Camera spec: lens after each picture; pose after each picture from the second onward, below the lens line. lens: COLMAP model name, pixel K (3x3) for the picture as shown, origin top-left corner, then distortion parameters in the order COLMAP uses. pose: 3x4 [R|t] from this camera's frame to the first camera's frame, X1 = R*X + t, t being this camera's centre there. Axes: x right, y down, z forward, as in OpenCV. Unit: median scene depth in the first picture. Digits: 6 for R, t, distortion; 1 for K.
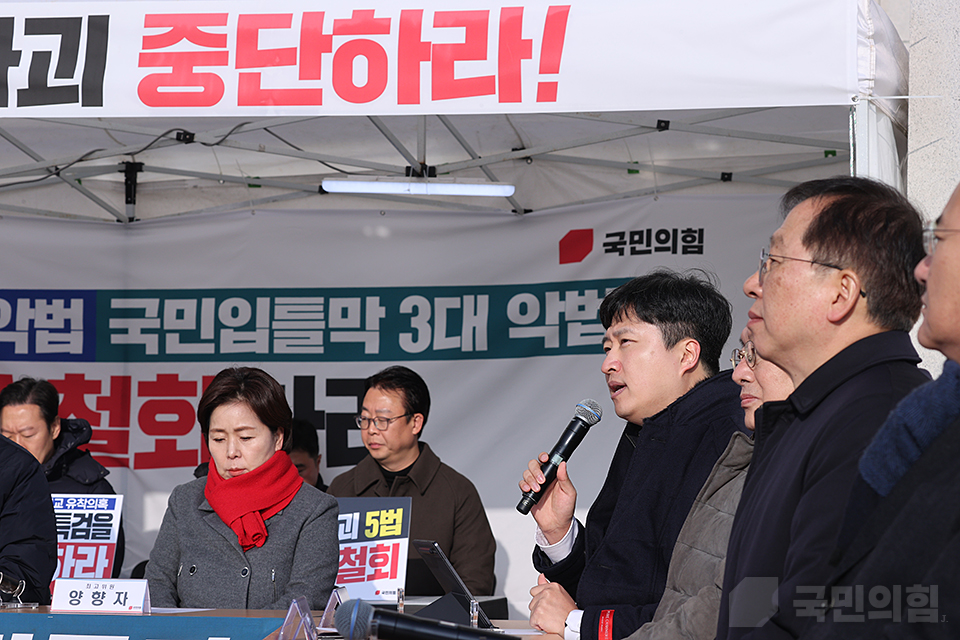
lens RADIAL K [[2784.2, 0, 469.1], [0, 2784.2, 372.6], [0, 0, 1]] dist [0.004768, 0.000000]
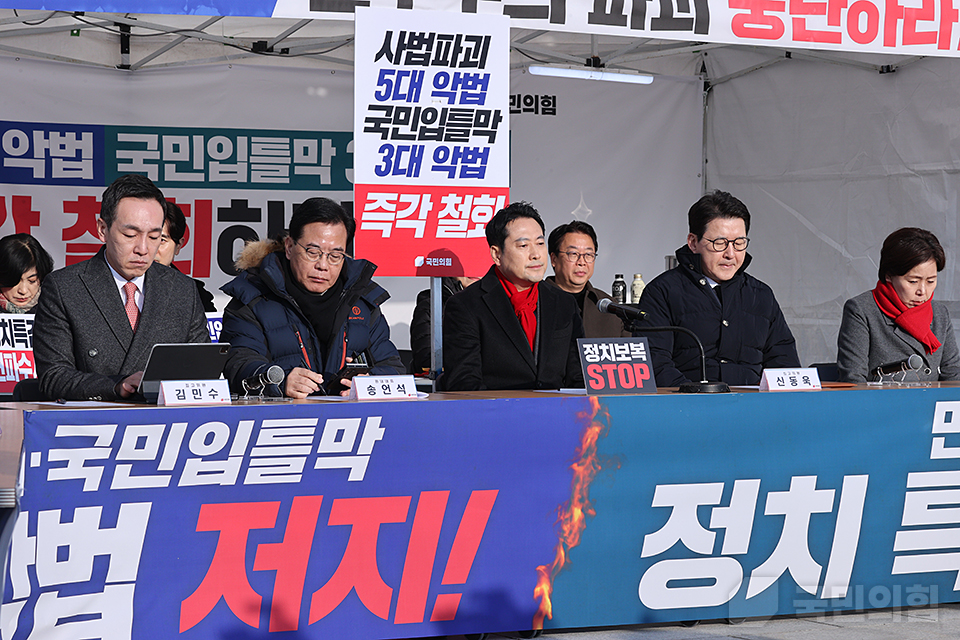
lens RADIAL K [[2784.2, 0, 506.5], [0, 2784.2, 360.6], [0, 0, 1]] dist [0.004768, 0.000000]
pose [[0.737994, -0.032030, 0.674047, -0.817857], [-0.025353, 0.996852, 0.075128, -0.023682], [-0.674331, -0.072533, 0.734858, 0.010652]]
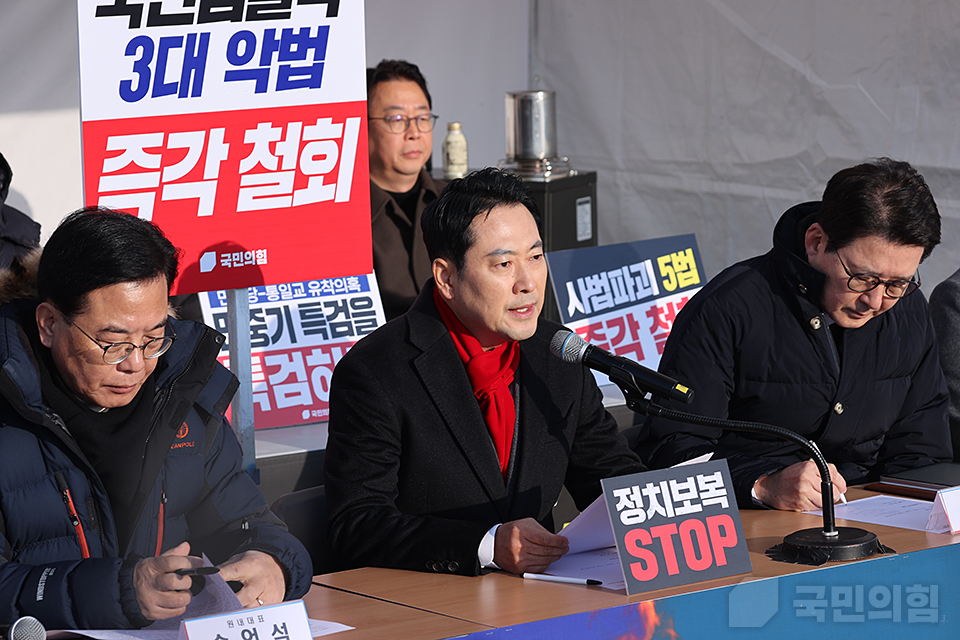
lens RADIAL K [[3900.0, 0, 487.8], [0, 3900.0, 327.7], [0, 0, 1]] dist [0.212966, 0.000000]
pose [[0.624692, -0.129513, 0.770056, -0.692745], [-0.012675, 0.984338, 0.175834, -0.093263], [-0.780768, -0.119603, 0.613267, 0.273673]]
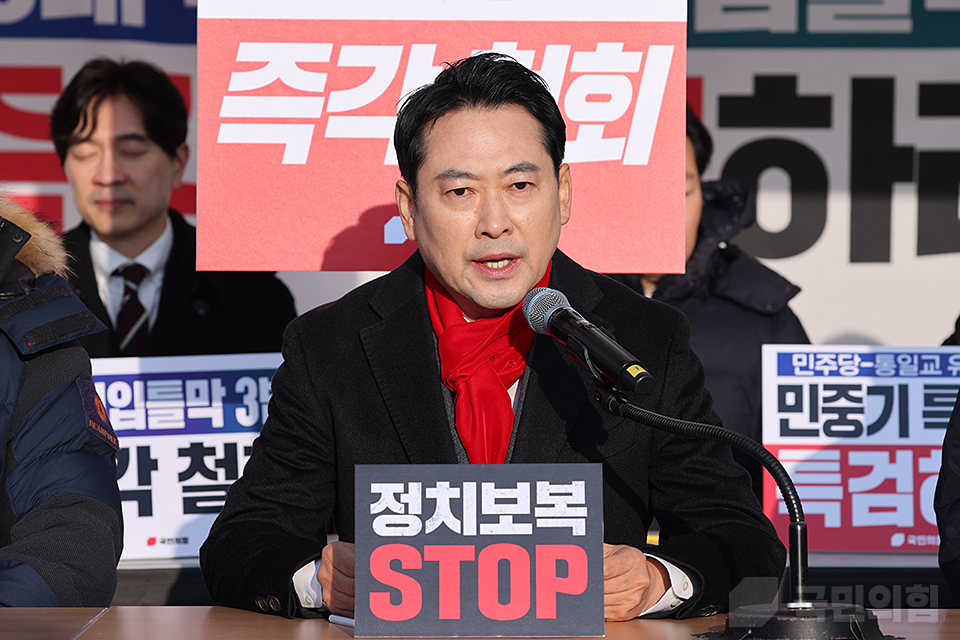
lens RADIAL K [[5024.3, 0, 488.2], [0, 5024.3, 317.9], [0, 0, 1]] dist [0.132349, 0.000000]
pose [[0.974054, -0.013472, 0.225913, -0.332336], [-0.001663, 0.997774, 0.066672, -0.015963], [-0.226308, -0.065317, 0.971863, 0.123525]]
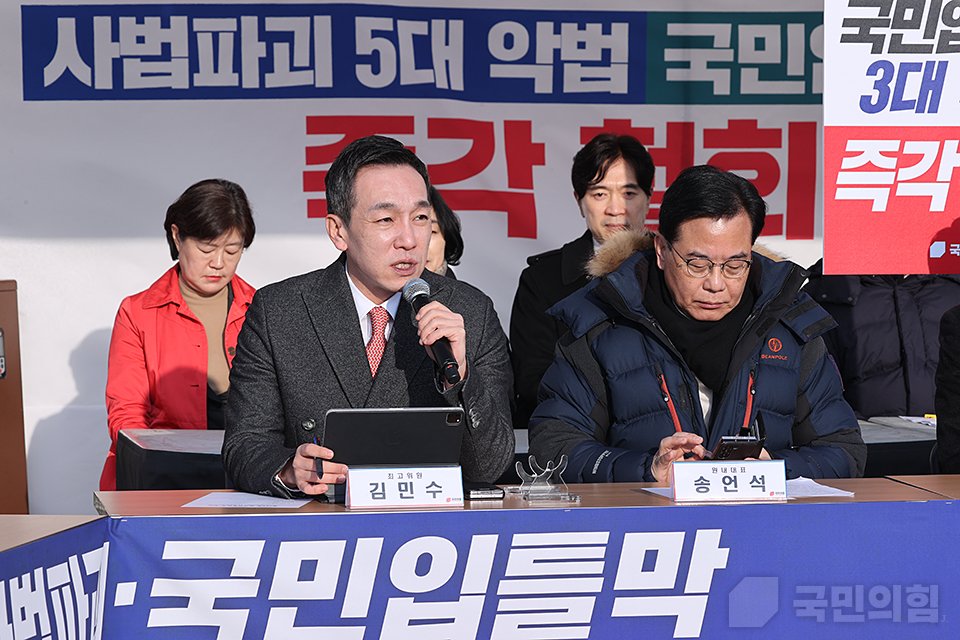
lens RADIAL K [[3900.0, 0, 554.8], [0, 3900.0, 264.4], [0, 0, 1]] dist [0.212966, 0.000000]
pose [[0.914562, -0.027003, 0.403542, -0.606358], [-0.006377, 0.996682, 0.081145, -0.048214], [-0.404394, -0.076786, 0.911356, 0.013358]]
